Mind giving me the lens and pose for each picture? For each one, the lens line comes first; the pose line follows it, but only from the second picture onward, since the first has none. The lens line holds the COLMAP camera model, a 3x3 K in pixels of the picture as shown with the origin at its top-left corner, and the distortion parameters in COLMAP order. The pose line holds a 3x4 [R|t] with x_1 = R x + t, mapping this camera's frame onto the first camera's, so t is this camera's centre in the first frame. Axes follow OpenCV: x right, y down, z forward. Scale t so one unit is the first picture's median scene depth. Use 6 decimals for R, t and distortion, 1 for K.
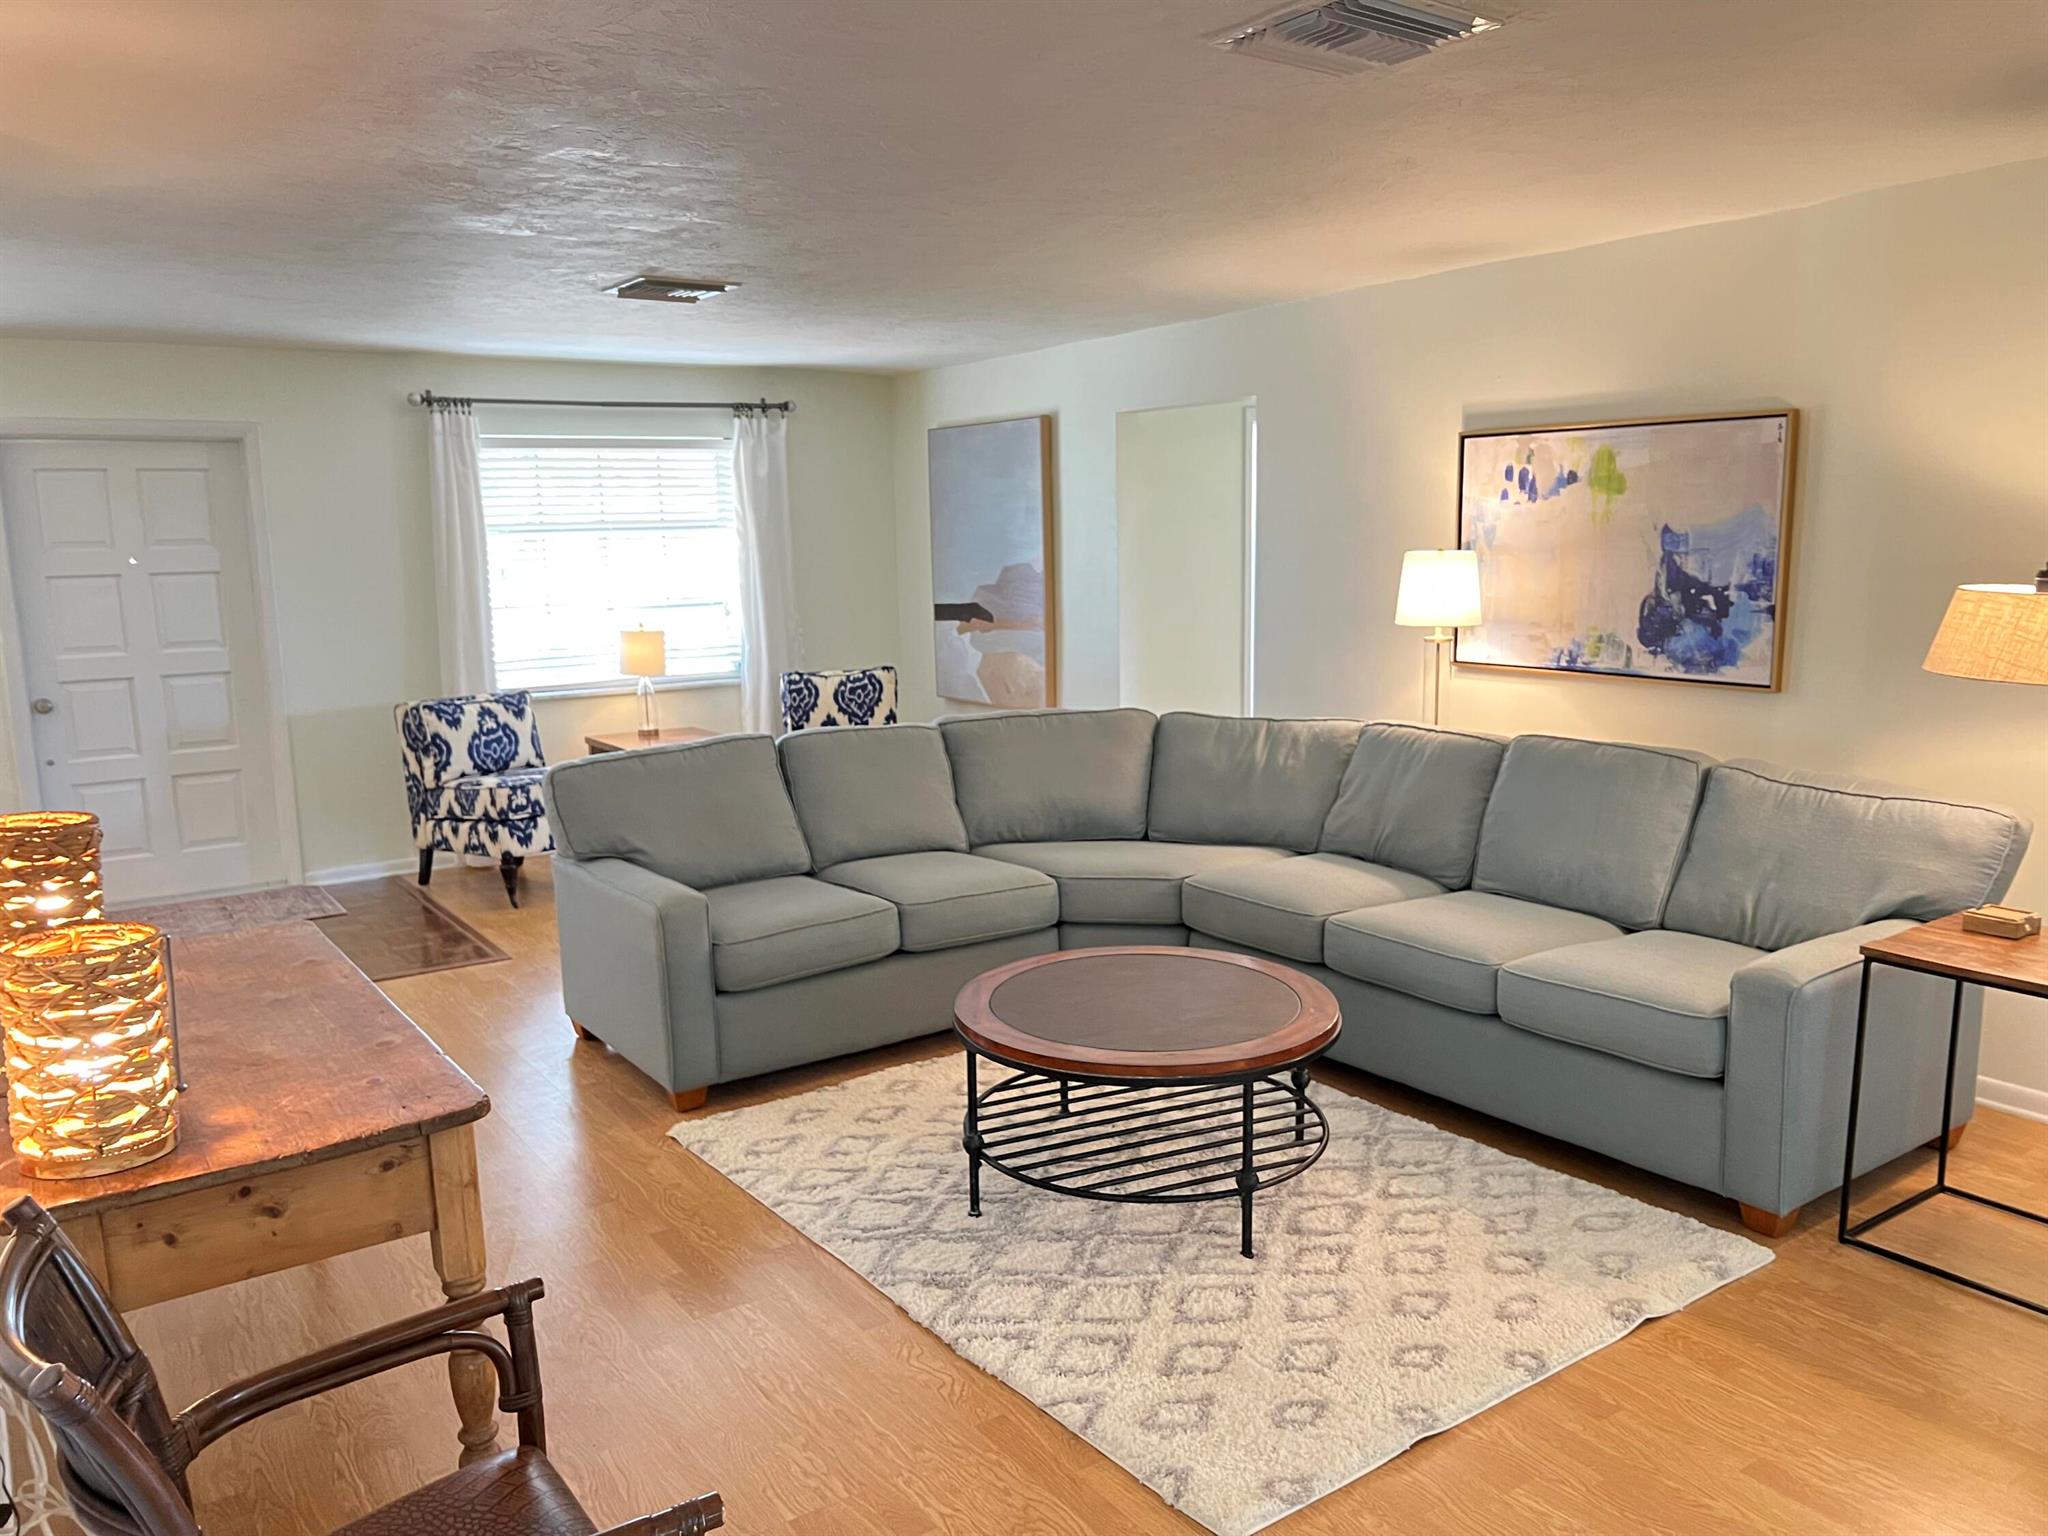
lens RADIAL K [[1528.7, 0, 1028.3], [0, 1528.7, 777.7], [0, 0, 1]] dist [0.050790, -0.049888]
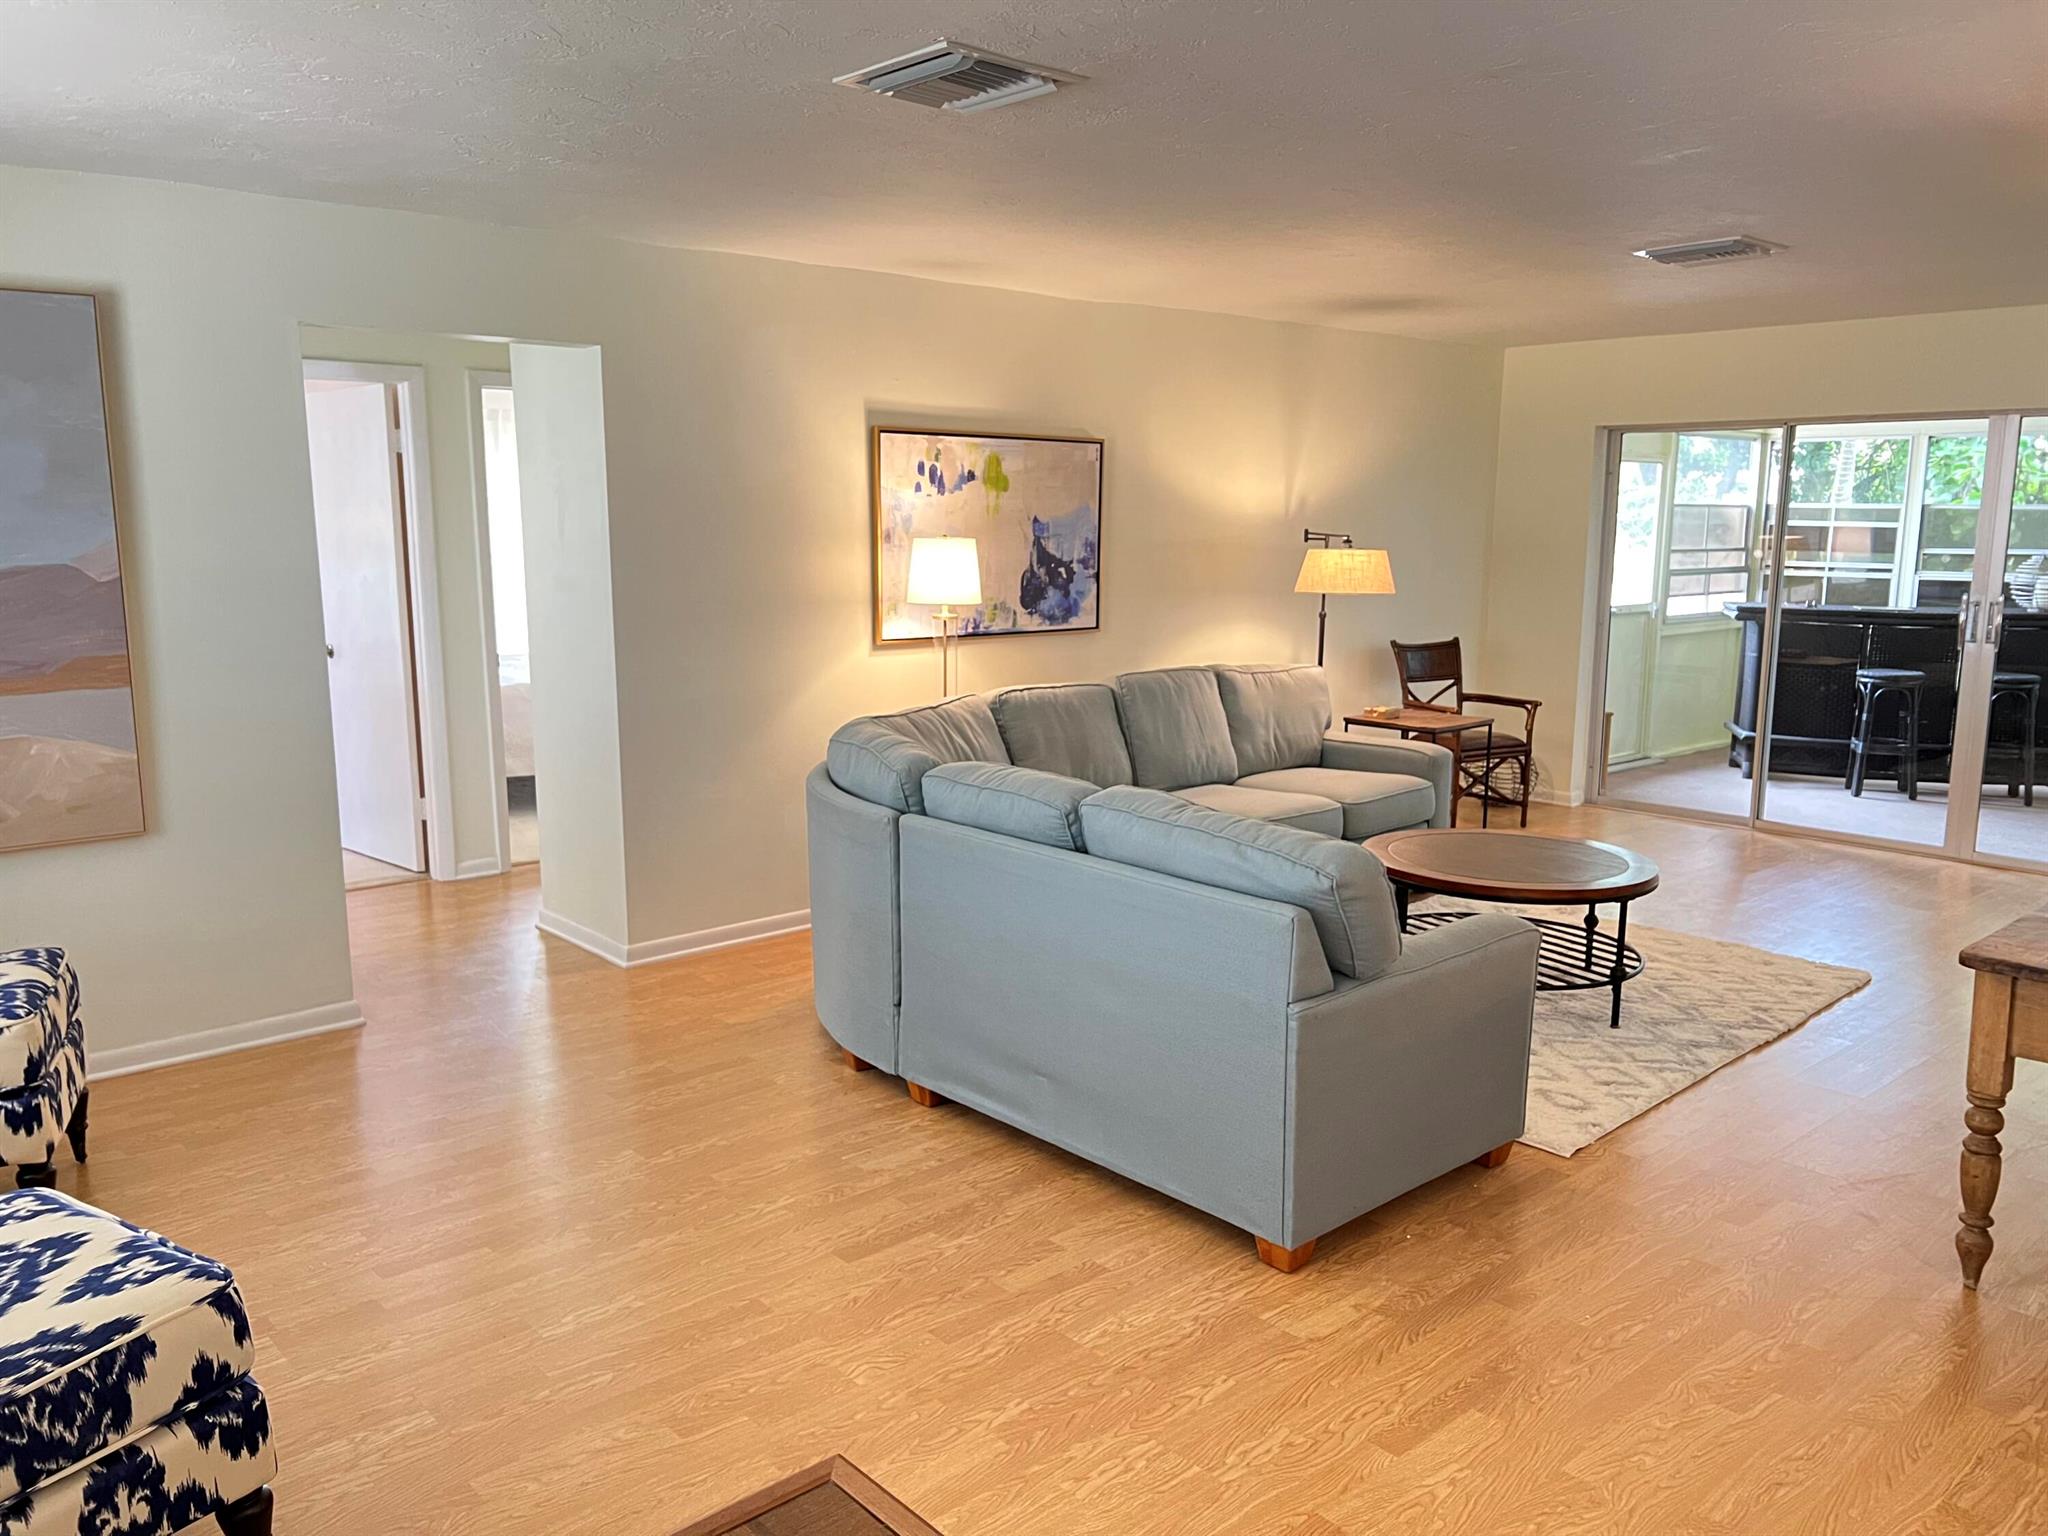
lens RADIAL K [[1528.7, 0, 1034.8], [0, 1528.7, 775.8], [0, 0, 1]] dist [0.050790, -0.049888]
pose [[-0.118852, -0.155469, 0.980665, -0.831832], [0.157836, 0.972149, 0.173248, -0.159303], [-0.980287, 0.175375, -0.091003, 1.054087]]
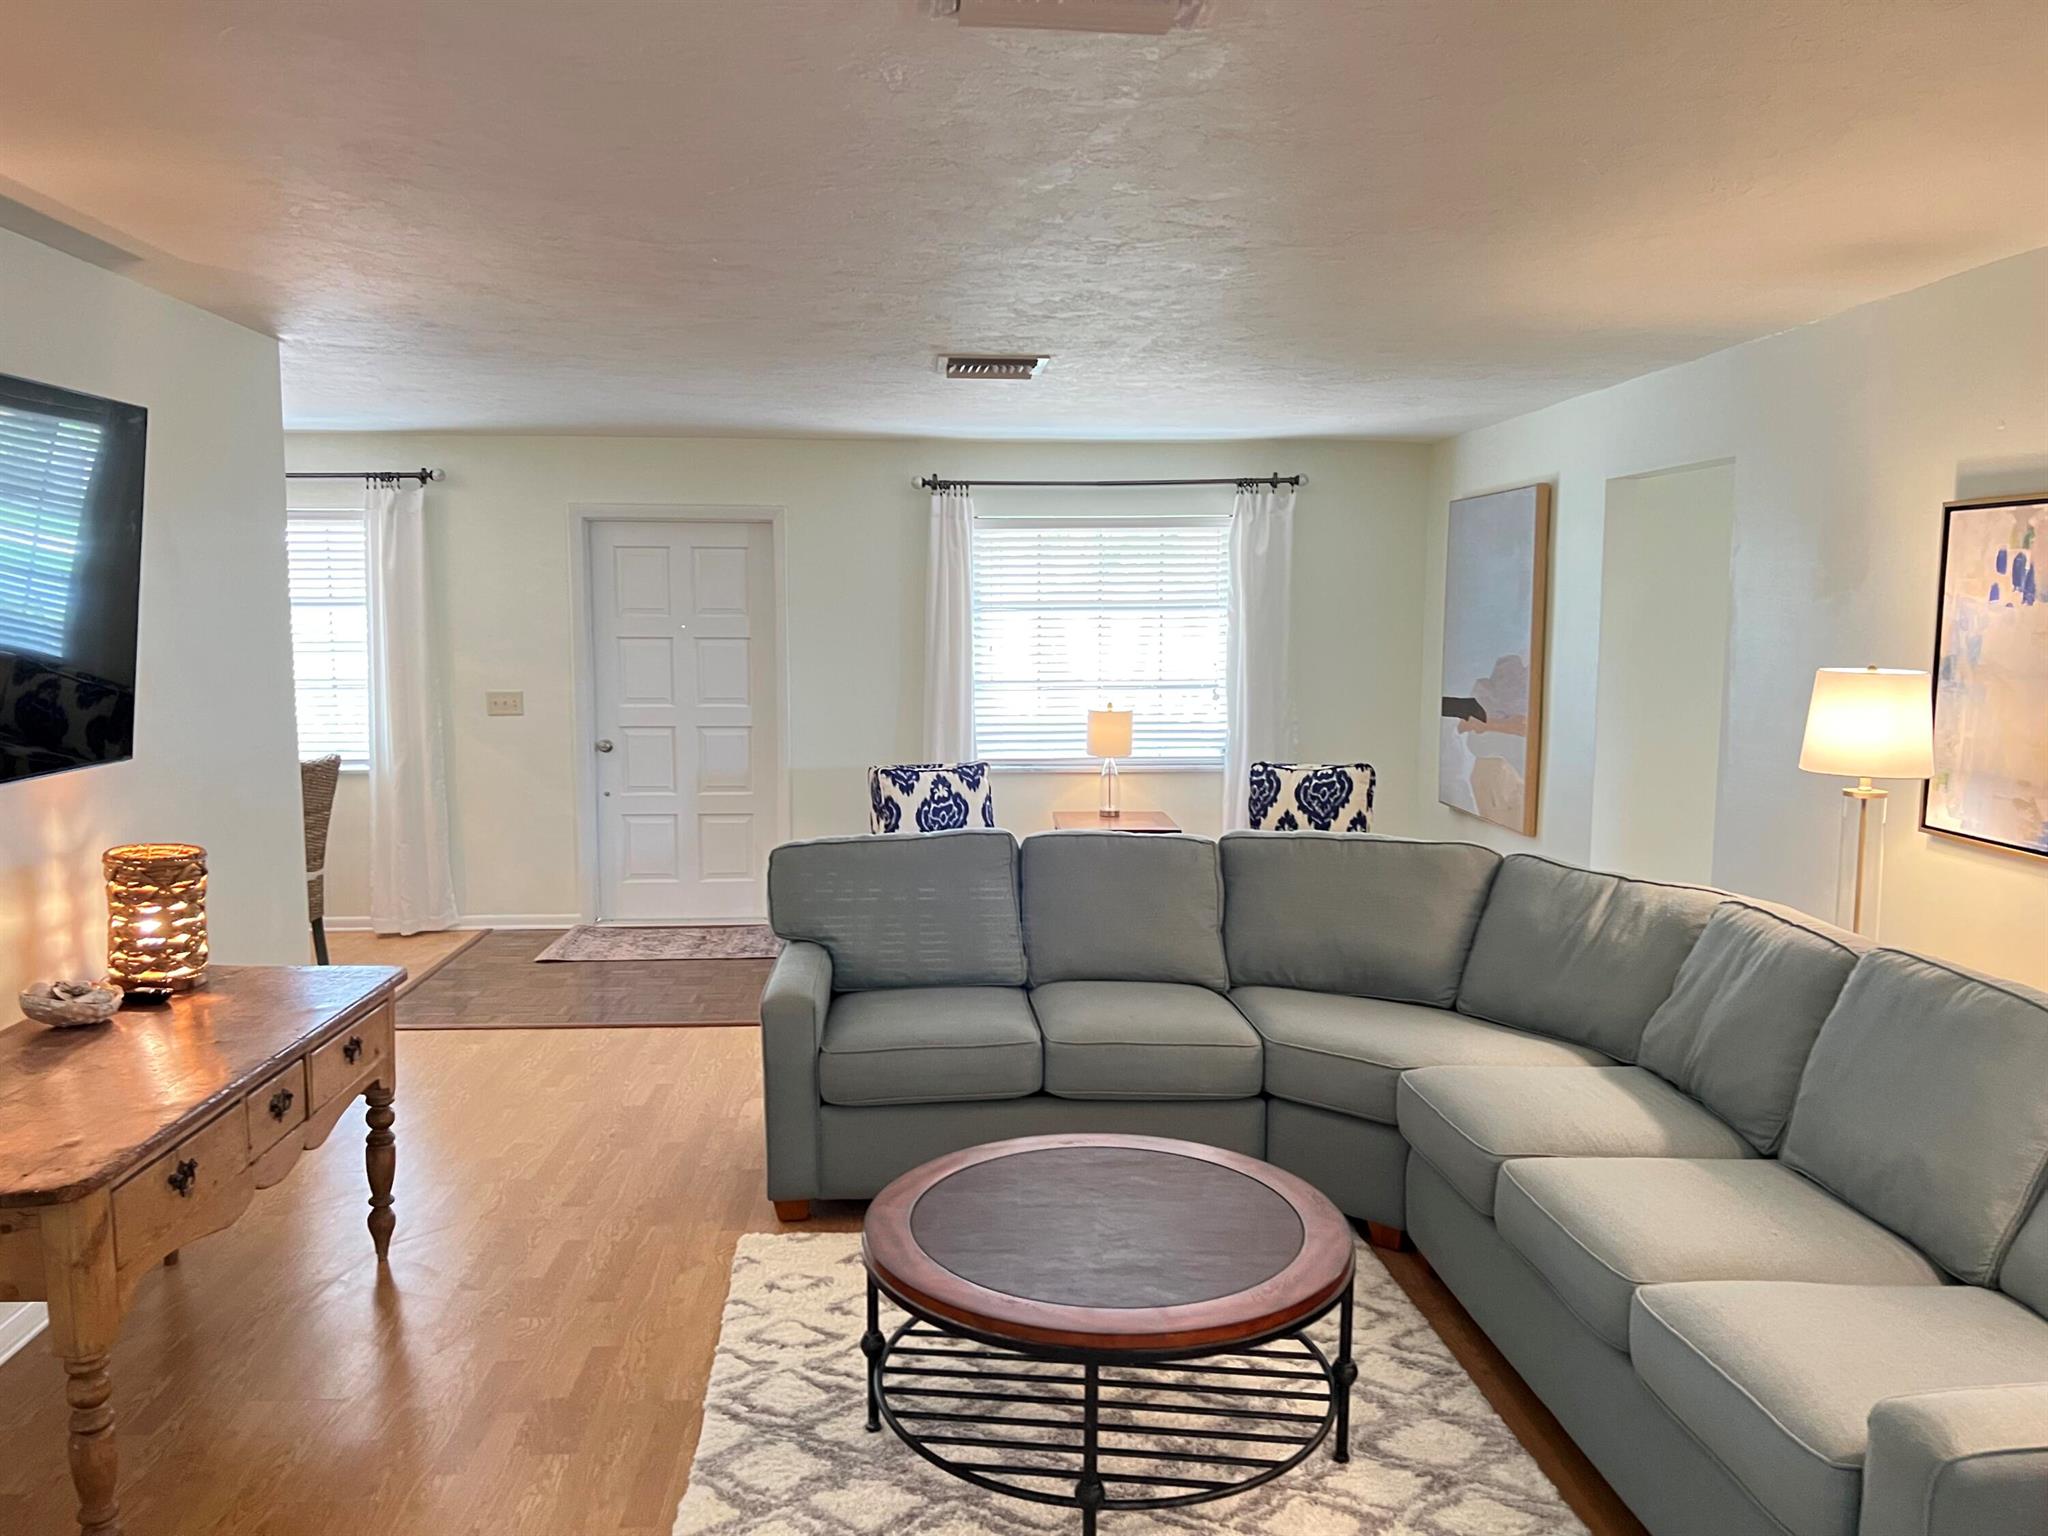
lens RADIAL K [[1528.7, 0, 1027.0], [0, 1528.7, 773.8], [0, 0, 1]] dist [0.050790, -0.049888]
pose [[0.855353, 0.079854, -0.511855, 0.300132], [-0.103530, 0.994466, -0.017861, -0.046333], [0.507596, 0.068270, 0.858886, 0.192812]]
